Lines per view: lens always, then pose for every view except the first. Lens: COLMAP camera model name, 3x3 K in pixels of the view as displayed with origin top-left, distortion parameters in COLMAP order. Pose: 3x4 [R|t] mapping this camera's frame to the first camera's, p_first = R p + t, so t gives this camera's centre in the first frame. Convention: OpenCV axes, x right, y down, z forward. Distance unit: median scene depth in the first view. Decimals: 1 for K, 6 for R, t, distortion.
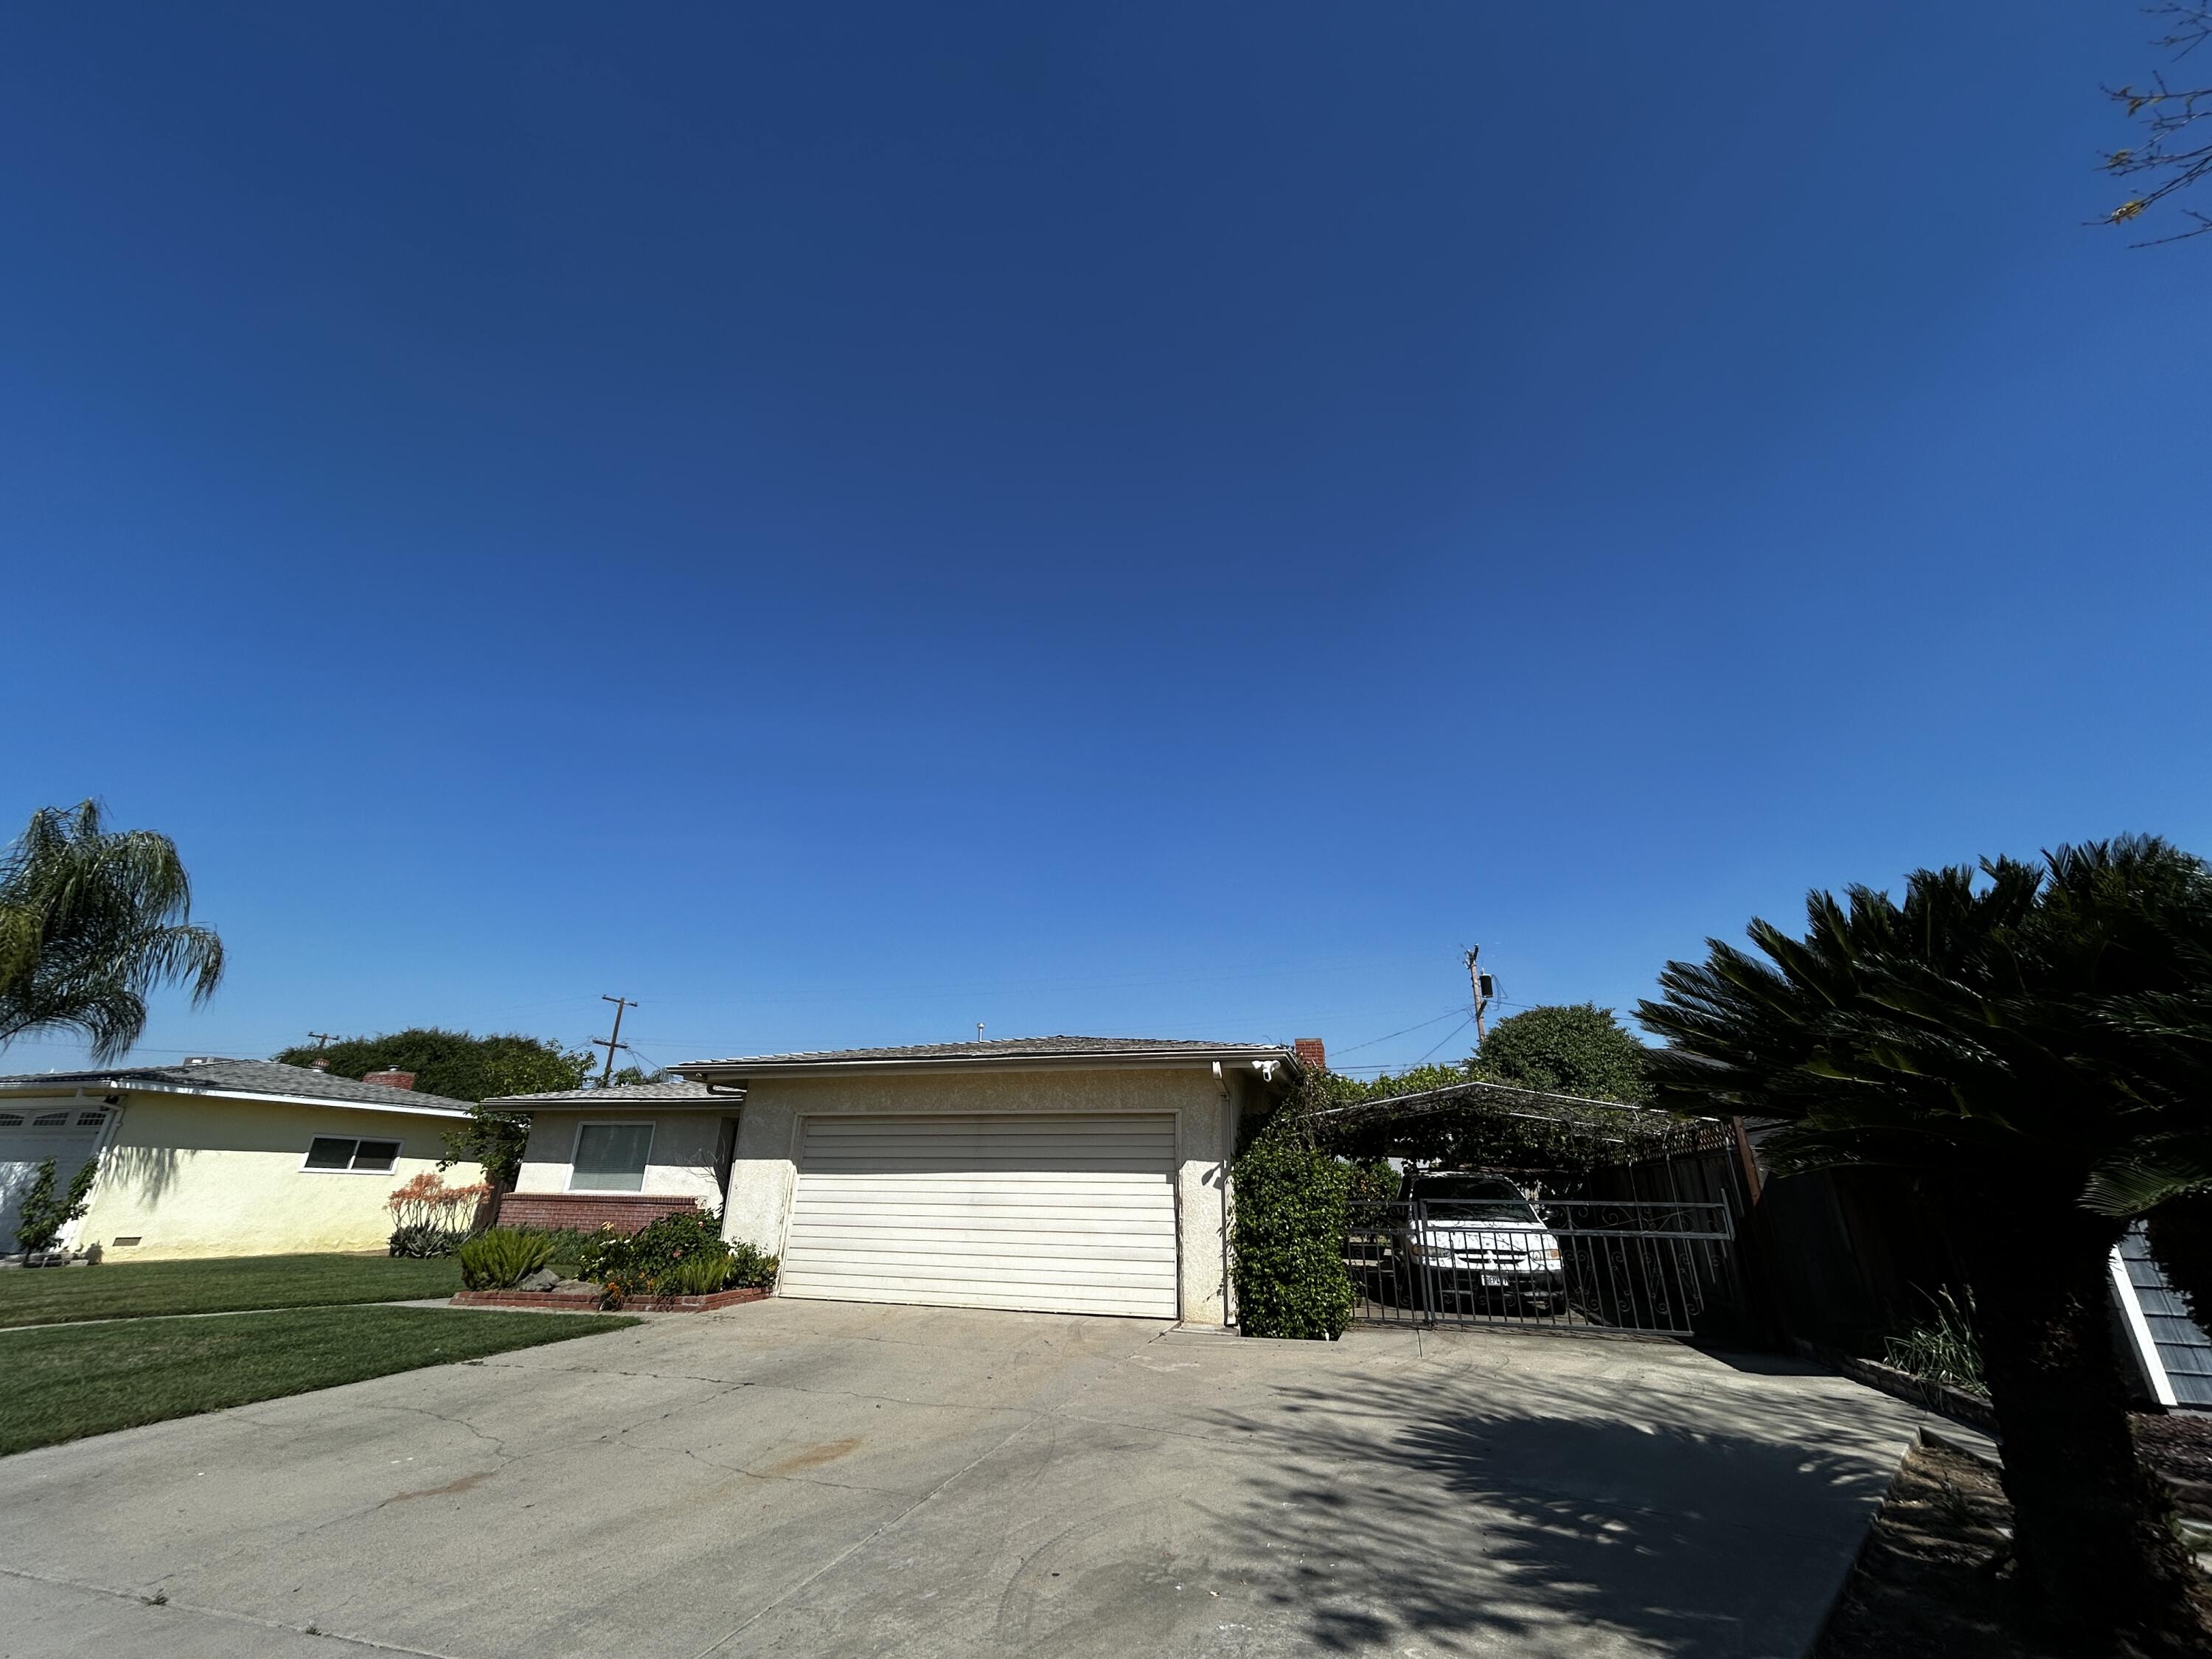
lens RADIAL K [[889.5, 0, 1103.8], [0, 889.5, 831.3], [0, 0, 1]] dist [-0.001636, -0.000058]
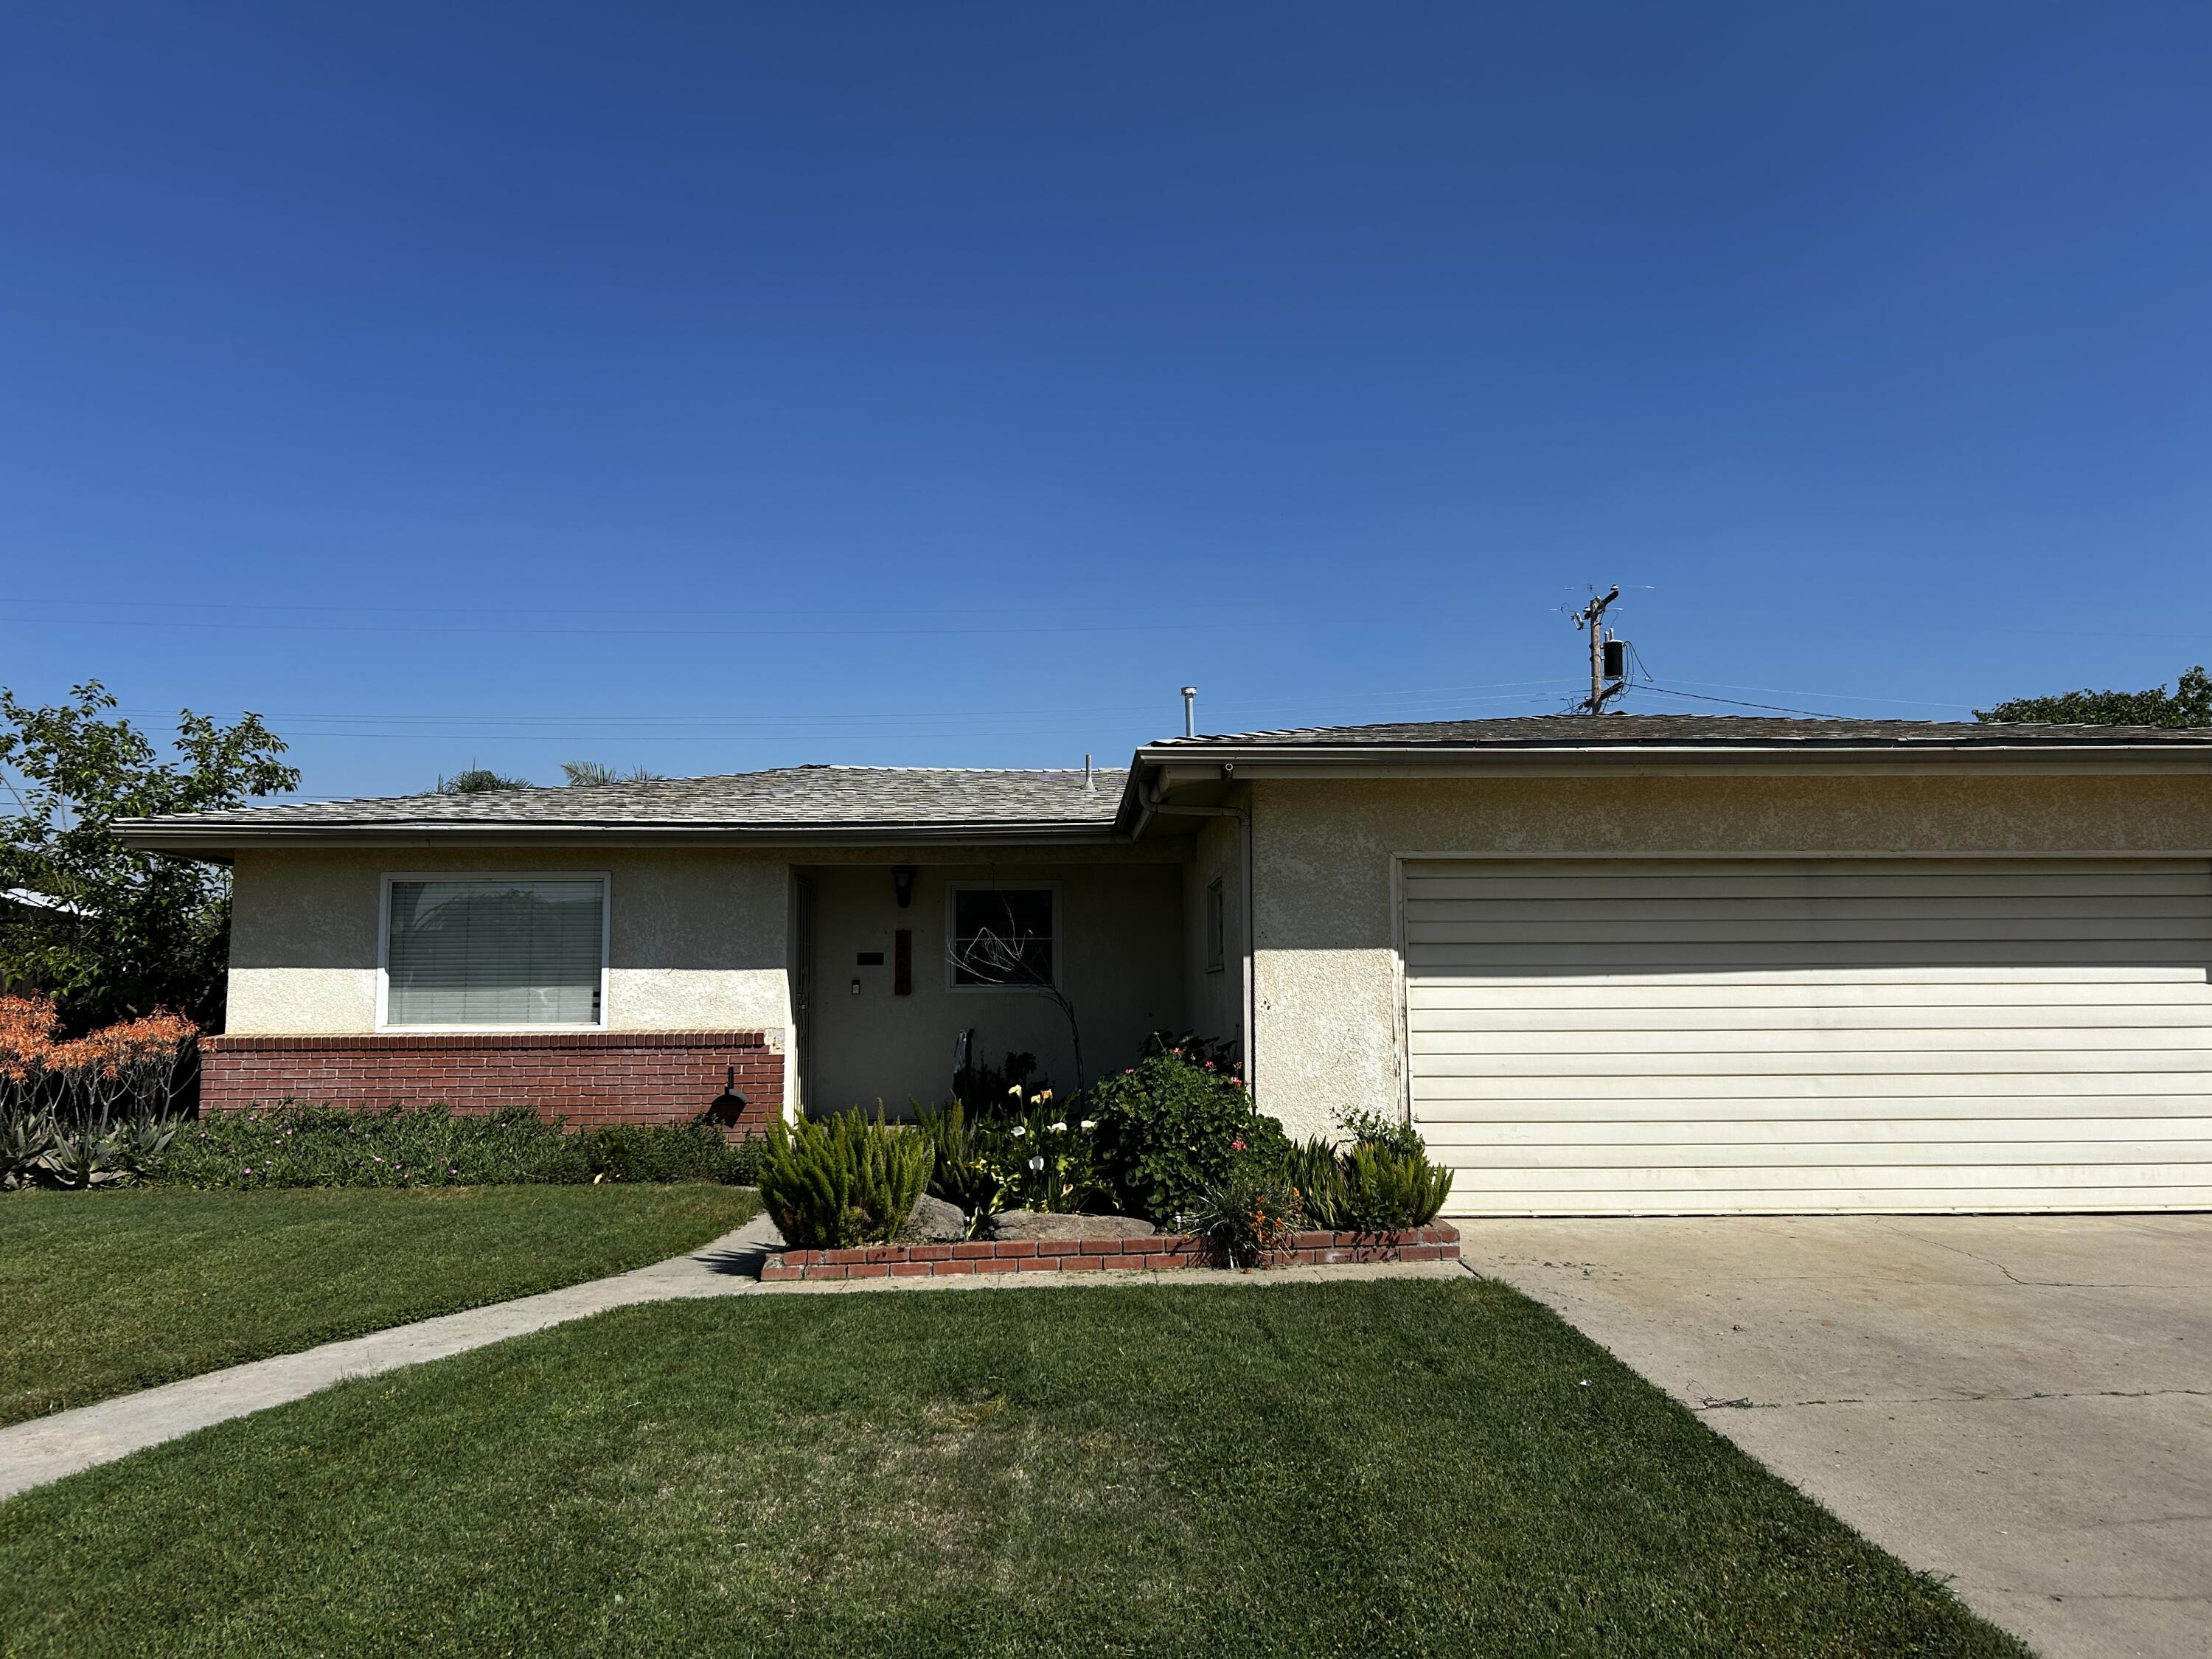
lens RADIAL K [[1676.5, 0, 1106.0], [0, 1676.5, 823.9], [0, 0, 1]] dist [0.026043, -0.004028]
pose [[0.947976, 0.013758, 0.318043, -0.774444], [-0.100643, 0.960775, 0.258422, 0.095121], [-0.302013, -0.276987, 0.912177, 0.263644]]
